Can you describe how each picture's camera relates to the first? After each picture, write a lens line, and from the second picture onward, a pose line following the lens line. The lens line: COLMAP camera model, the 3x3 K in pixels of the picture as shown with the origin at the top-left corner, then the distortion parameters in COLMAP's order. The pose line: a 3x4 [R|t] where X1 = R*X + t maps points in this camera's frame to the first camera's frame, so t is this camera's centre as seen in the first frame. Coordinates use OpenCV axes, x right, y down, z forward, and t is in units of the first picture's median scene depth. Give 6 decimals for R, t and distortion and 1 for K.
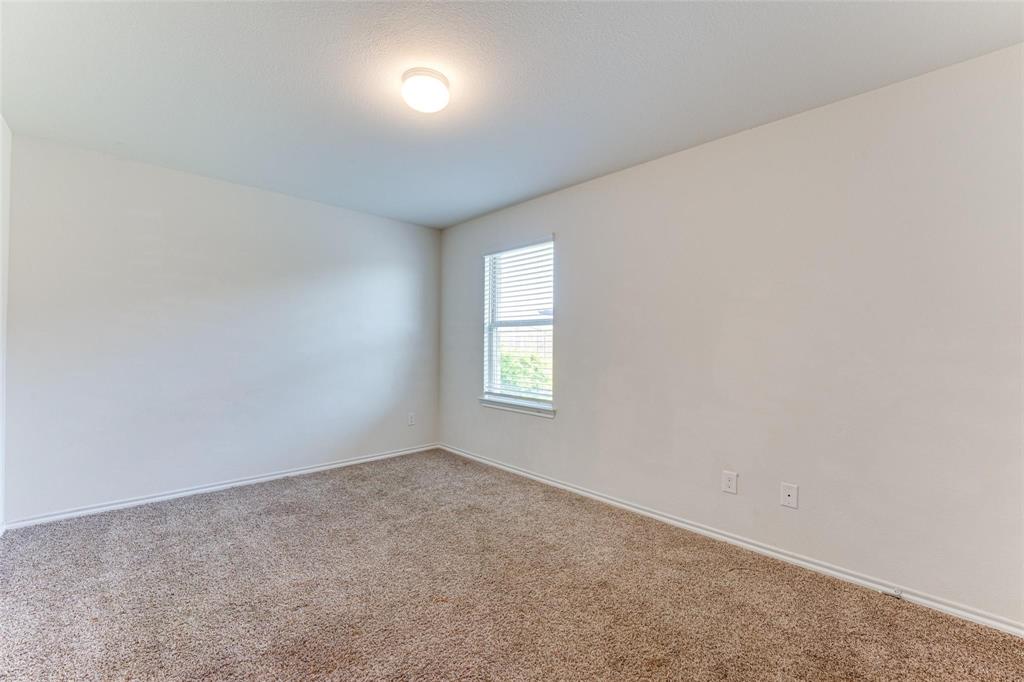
lens RADIAL K [[409.7, 0, 517.4], [0, 409.7, 344.8], [0, 0, 1]] dist [-0.022576, 0.001409]
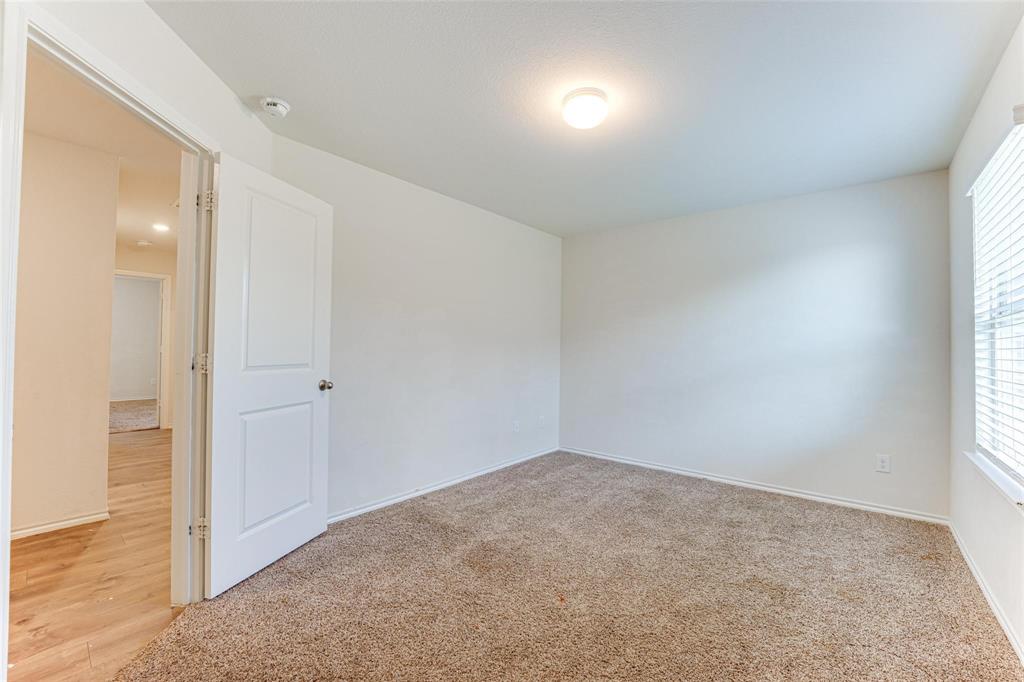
lens RADIAL K [[409.7, 0, 512.2], [0, 409.7, 344.9], [0, 0, 1]] dist [-0.022576, 0.001409]
pose [[0.102899, -0.016298, -0.994558, 0.542996], [-0.006901, 0.999830, -0.017099, -0.000225], [0.994668, 0.008623, 0.102769, 0.486861]]
